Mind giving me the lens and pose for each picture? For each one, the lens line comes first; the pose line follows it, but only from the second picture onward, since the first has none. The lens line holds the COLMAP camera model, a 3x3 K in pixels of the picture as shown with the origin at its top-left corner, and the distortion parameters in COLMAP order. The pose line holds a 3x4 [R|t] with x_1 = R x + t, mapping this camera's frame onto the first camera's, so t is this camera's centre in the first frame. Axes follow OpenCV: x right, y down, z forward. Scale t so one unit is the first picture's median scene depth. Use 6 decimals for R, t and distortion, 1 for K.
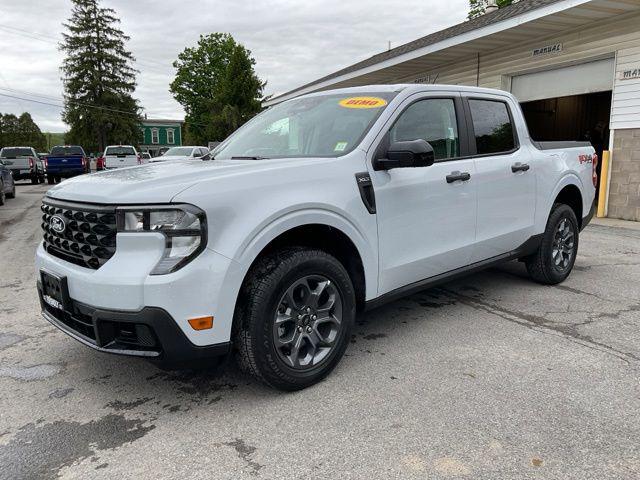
lens RADIAL K [[526.8, 0, 318.6], [0, 526.8, 237.3], [0, 0, 1]] dist [0.081621, -0.166110]
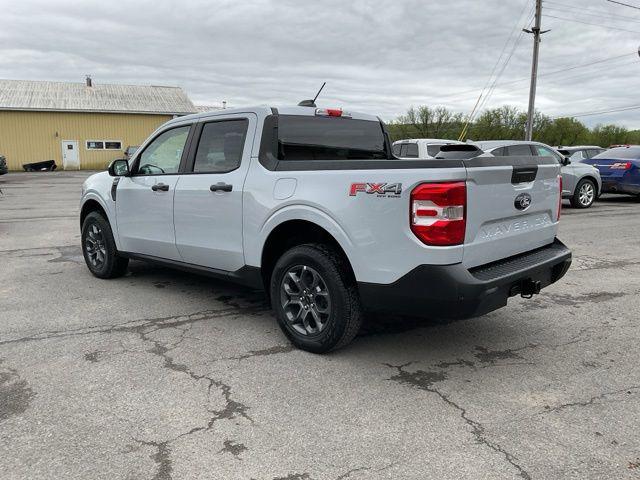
lens RADIAL K [[526.8, 0, 318.6], [0, 526.8, 237.3], [0, 0, 1]] dist [0.081621, -0.166110]
pose [[0.045518, 0.167614, -0.984801, 1.415101], [-0.150153, 0.975771, 0.159137, -0.231439], [0.987614, 0.140628, 0.069583, 1.161384]]
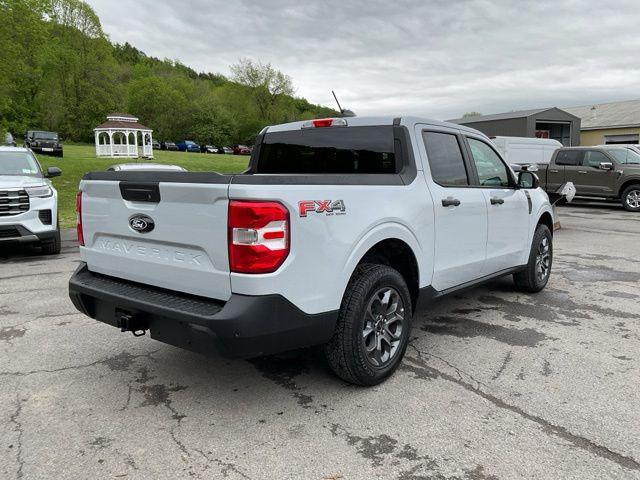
lens RADIAL K [[526.8, 0, 318.6], [0, 526.8, 237.3], [0, 0, 1]] dist [0.081621, -0.166110]
pose [[-0.991043, 0.034882, -0.128905, 0.440978], [-0.002335, 0.960609, 0.277893, -0.385710], [0.133521, 0.275705, -0.951924, 2.264191]]
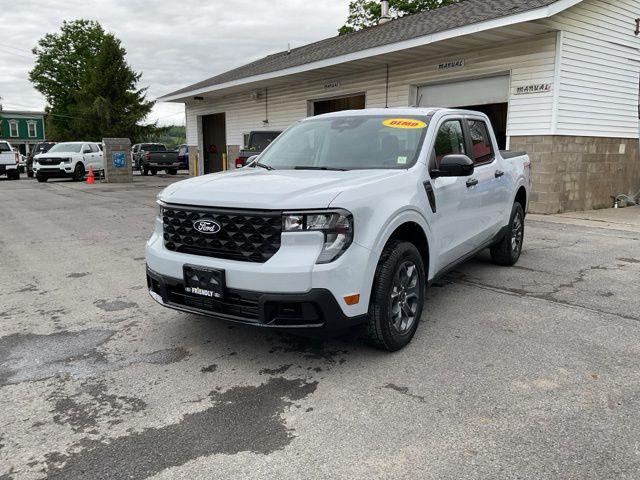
lens RADIAL K [[526.8, 0, 318.6], [0, 526.8, 237.3], [0, 0, 1]] dist [0.081621, -0.166110]
pose [[0.972530, -0.029222, 0.230938, -0.351206], [0.027477, 0.999564, 0.010768, -0.004636], [-0.231152, -0.004126, 0.972909, -0.145778]]
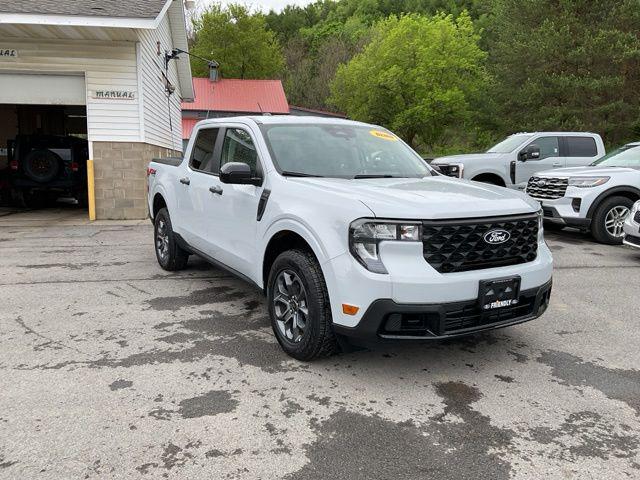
lens RADIAL K [[526.8, 0, 318.6], [0, 526.8, 237.3], [0, 0, 1]] dist [0.081621, -0.166110]
pose [[0.217682, -0.127474, 0.967660, -1.152349], [0.132726, 0.986091, 0.100044, -0.130429], [-0.966953, 0.106656, 0.231573, 0.748388]]
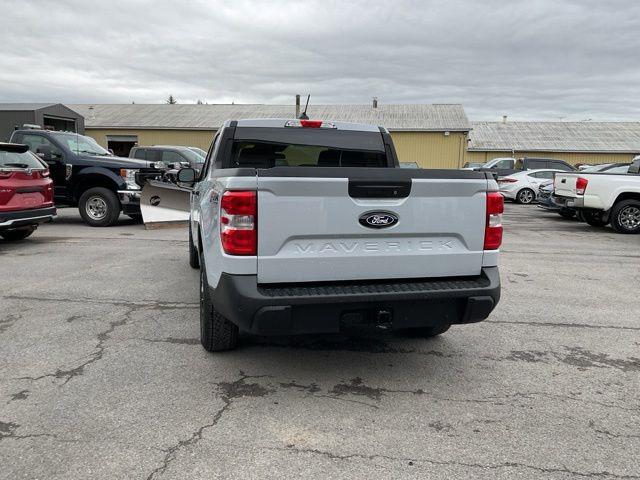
lens RADIAL K [[526.8, 0, 318.6], [0, 526.8, 237.3], [0, 0, 1]] dist [0.081621, -0.166110]
pose [[-0.483282, 0.118226, -0.867445, 1.271288], [-0.141875, 0.967166, 0.210860, -0.320063], [0.863892, 0.224974, -0.450640, 1.797702]]
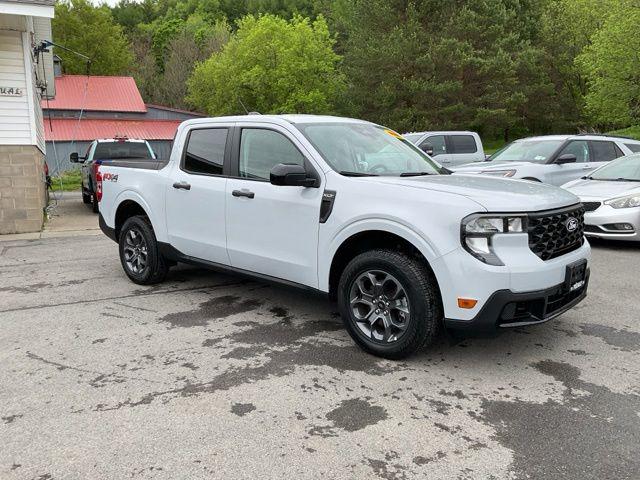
lens RADIAL K [[524.9, 0, 320.0], [0, 524.9, 240.0], [0, 0, 1]] dist [0.074658, -0.160440]
pose [[-0.066333, -0.137499, 0.988278, -1.162650], [0.159162, 0.976319, 0.146518, -0.185159], [-0.985021, 0.167016, -0.042878, 1.122143]]
